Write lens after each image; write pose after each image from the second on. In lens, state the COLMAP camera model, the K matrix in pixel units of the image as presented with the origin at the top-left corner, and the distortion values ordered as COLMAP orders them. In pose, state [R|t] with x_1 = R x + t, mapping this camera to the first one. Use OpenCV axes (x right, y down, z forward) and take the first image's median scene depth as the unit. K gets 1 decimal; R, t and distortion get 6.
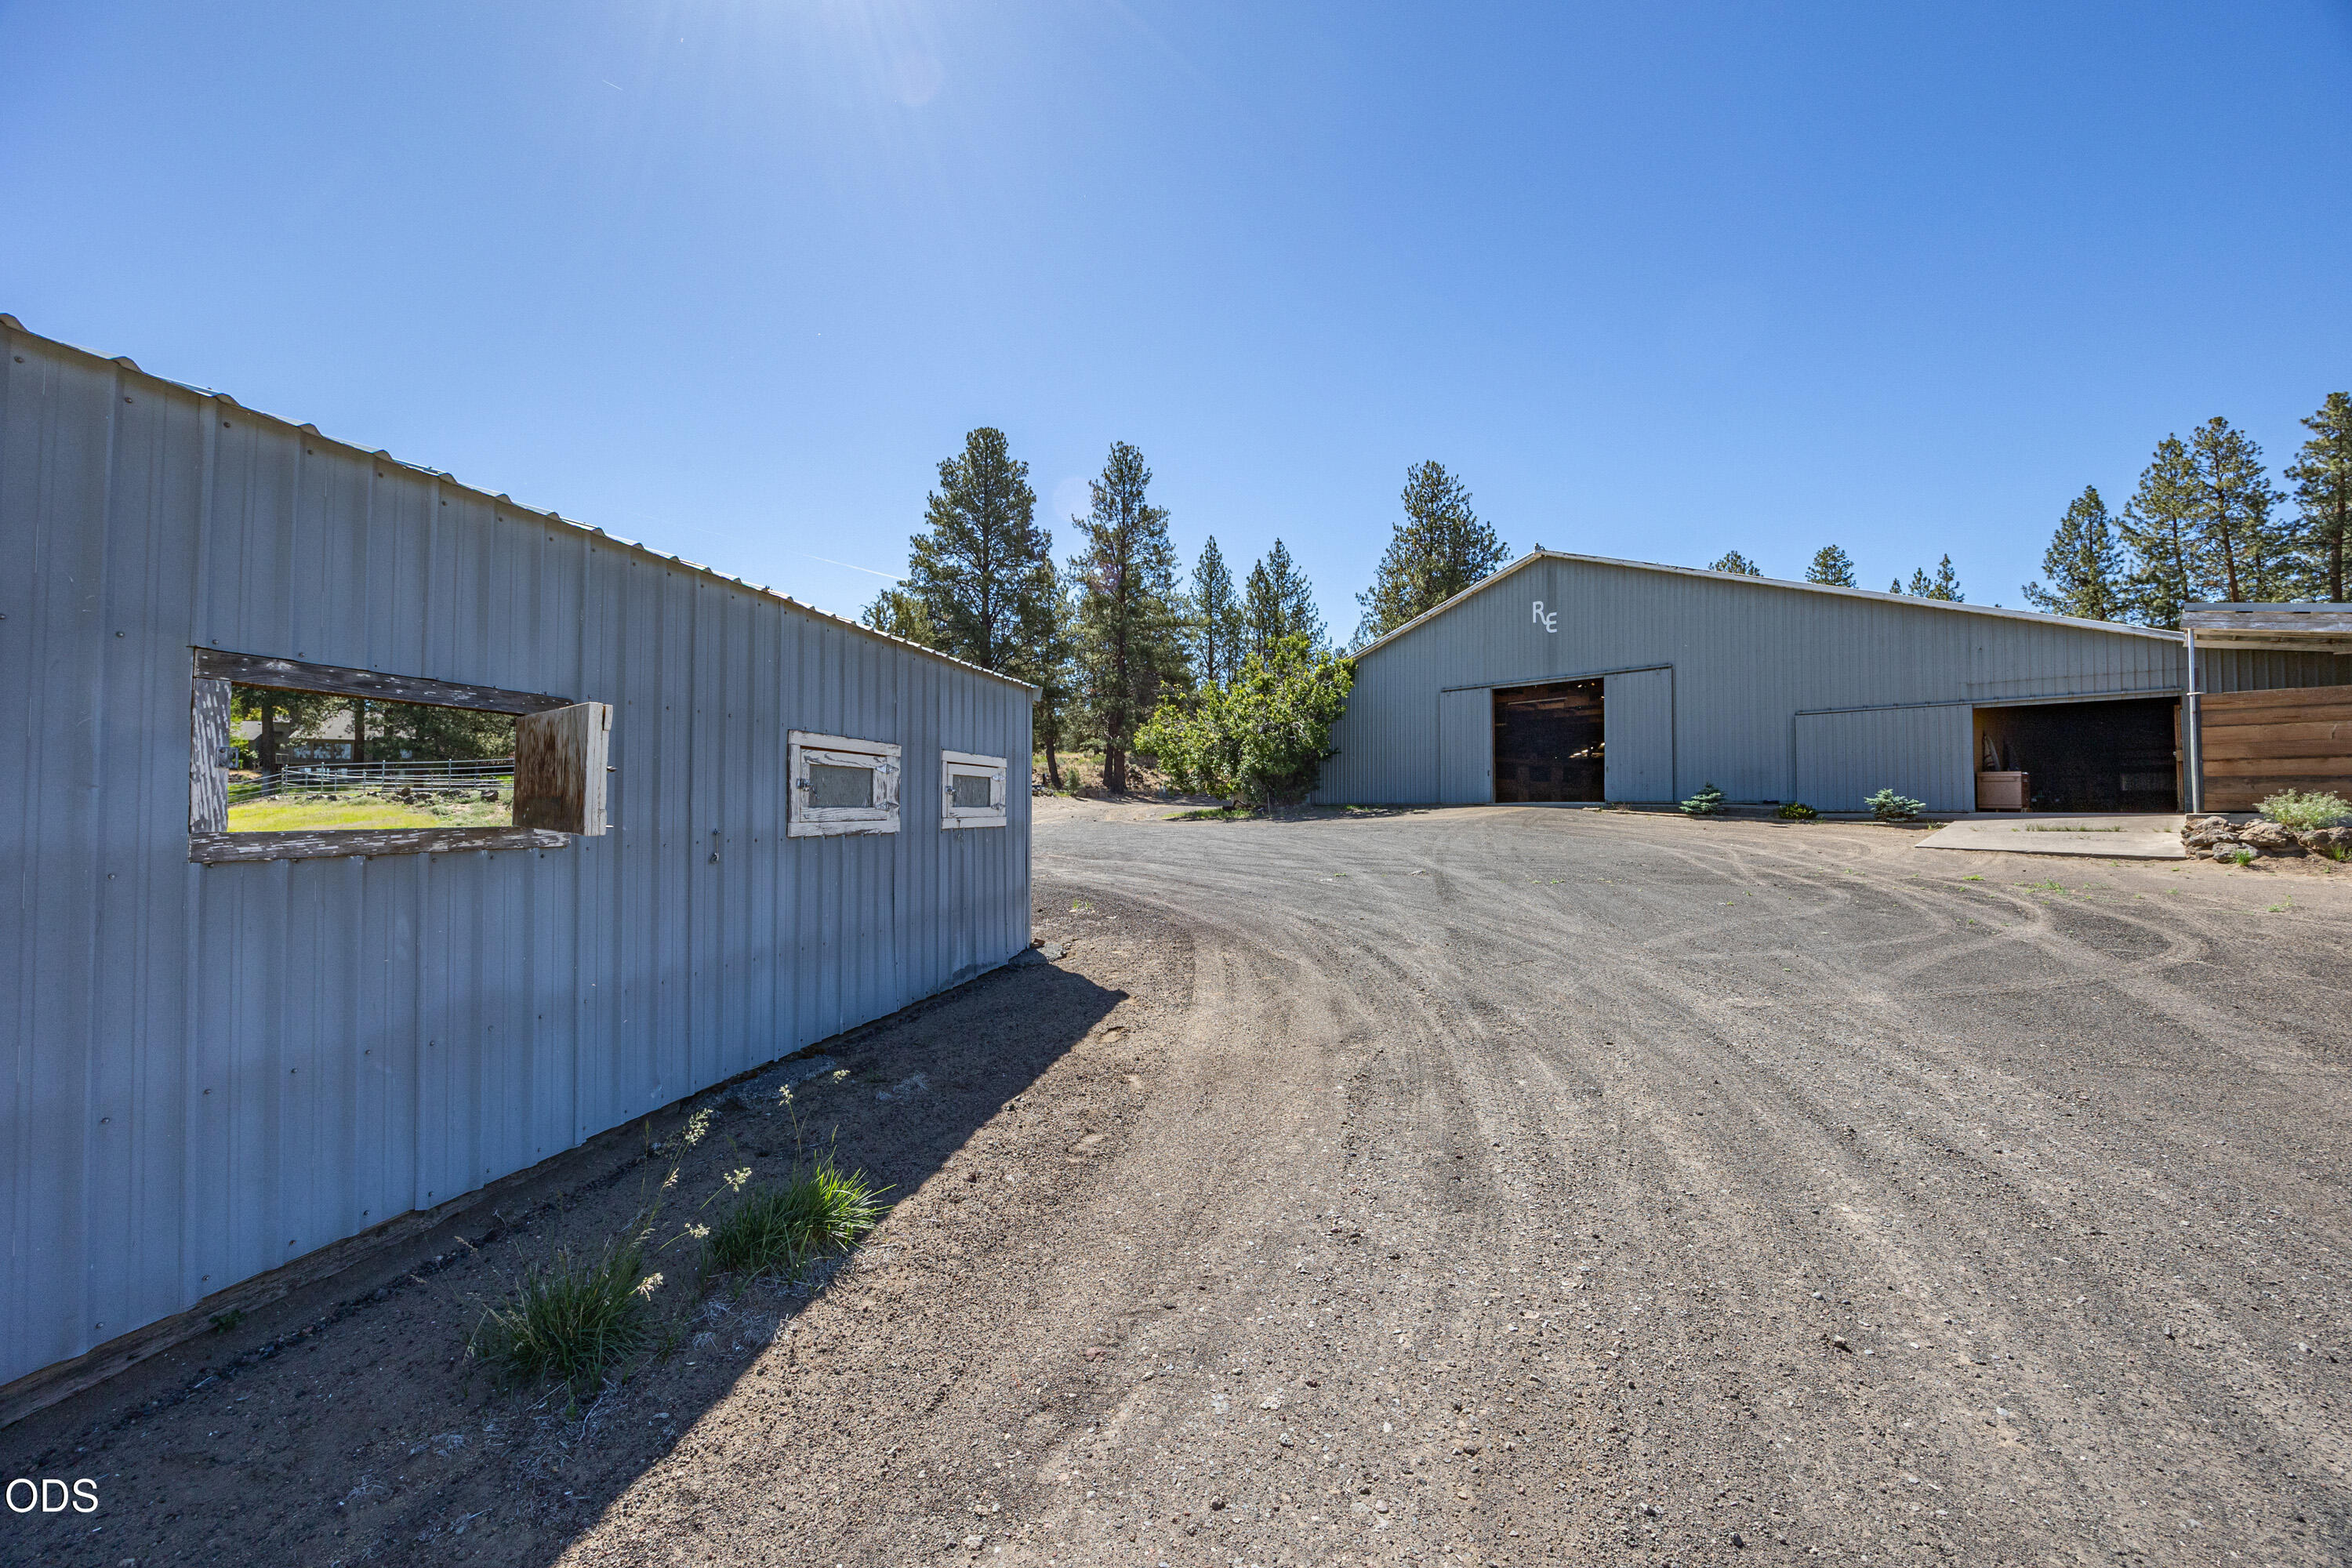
lens RADIAL K [[893.7, 0, 1186.2], [0, 893.7, 788.1], [0, 0, 1]] dist [-0.001041, -0.000598]
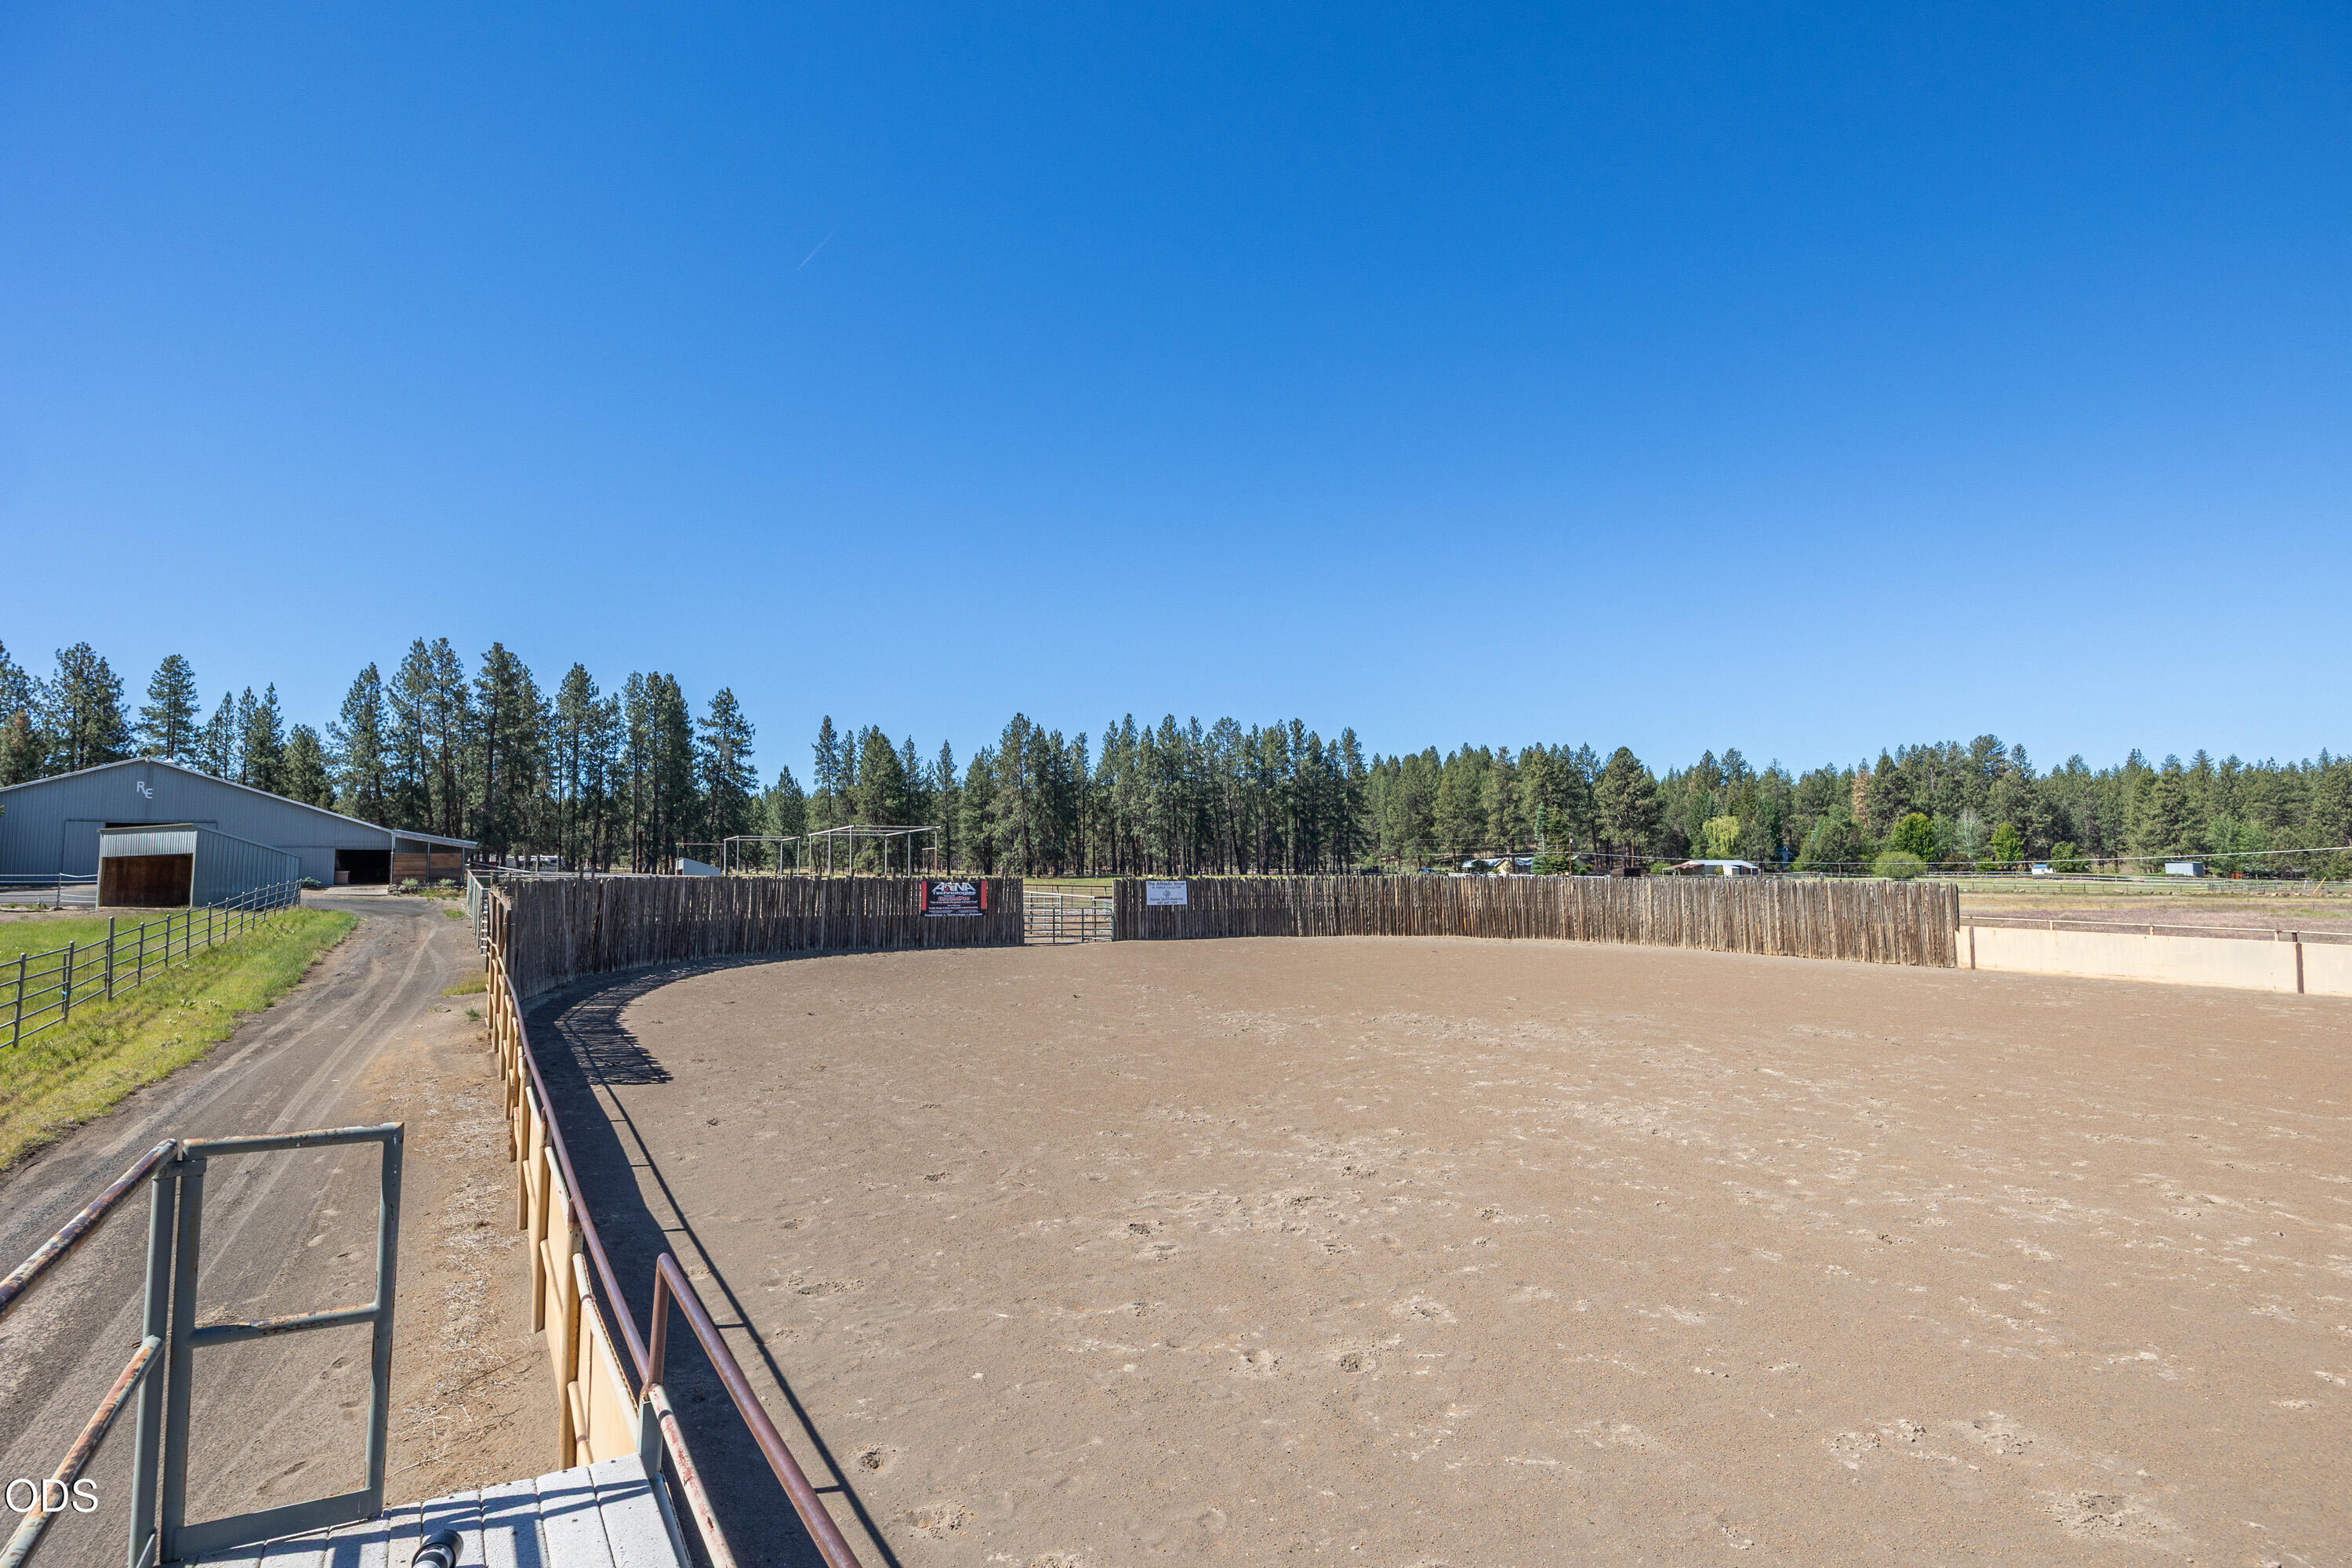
lens RADIAL K [[1212.8, 0, 1183.0], [0, 1212.8, 799.3], [0, 0, 1]] dist [-0.003535, -0.000564]
pose [[0.177276, 0.069582, 0.981698, -0.661920], [-0.012473, 0.997576, -0.068455, -0.003999], [-0.984082, -0.000109, 0.177714, -0.638185]]
